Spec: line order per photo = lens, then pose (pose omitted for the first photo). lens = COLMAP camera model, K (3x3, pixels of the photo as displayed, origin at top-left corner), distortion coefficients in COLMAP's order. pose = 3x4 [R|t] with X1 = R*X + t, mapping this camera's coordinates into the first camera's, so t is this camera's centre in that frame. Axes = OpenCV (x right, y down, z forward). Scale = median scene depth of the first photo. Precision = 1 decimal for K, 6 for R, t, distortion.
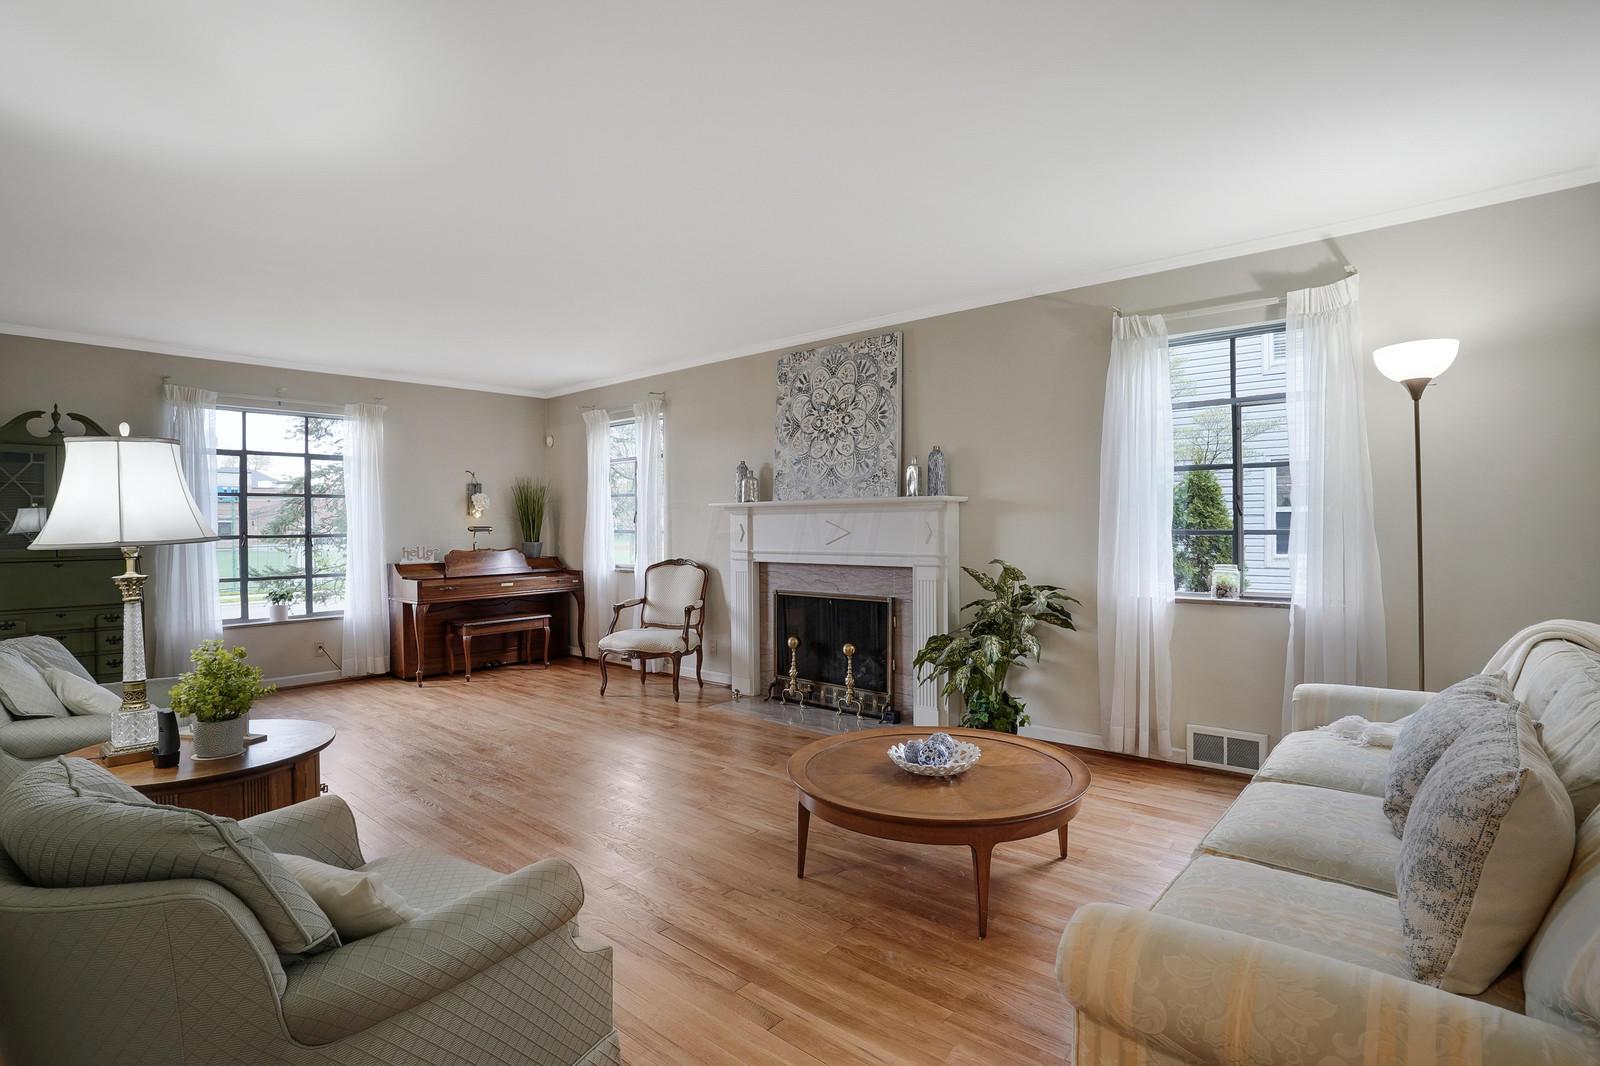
lens RADIAL K [[786.2, 0, 800.0], [0, 786.2, 533.0], [0, 0, 1]] dist [-0.001960, -0.000403]
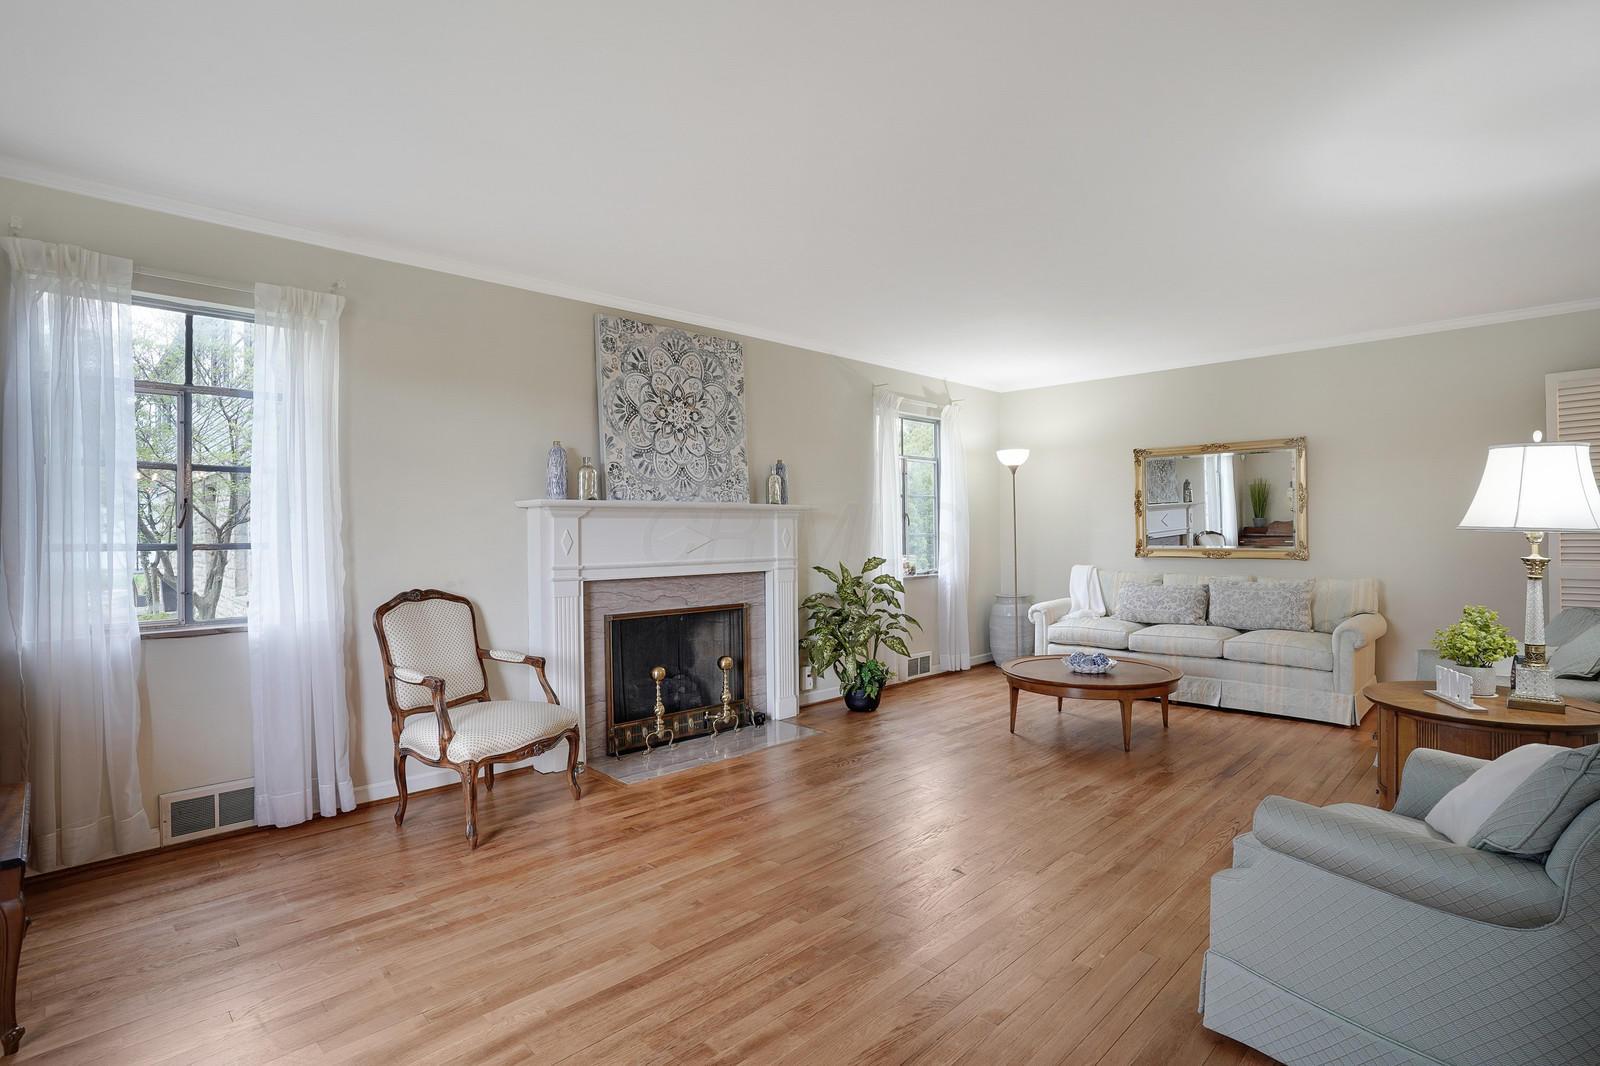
lens RADIAL K [[818.1, 0, 796.6], [0, 818.1, 520.4], [0, 0, 1]] dist [-0.001011, -0.000152]
pose [[0.075860, 0.018353, 0.996950, -0.868877], [0.014837, 0.999699, -0.019533, -0.002549], [-0.997008, 0.016273, 0.075565, 0.799217]]
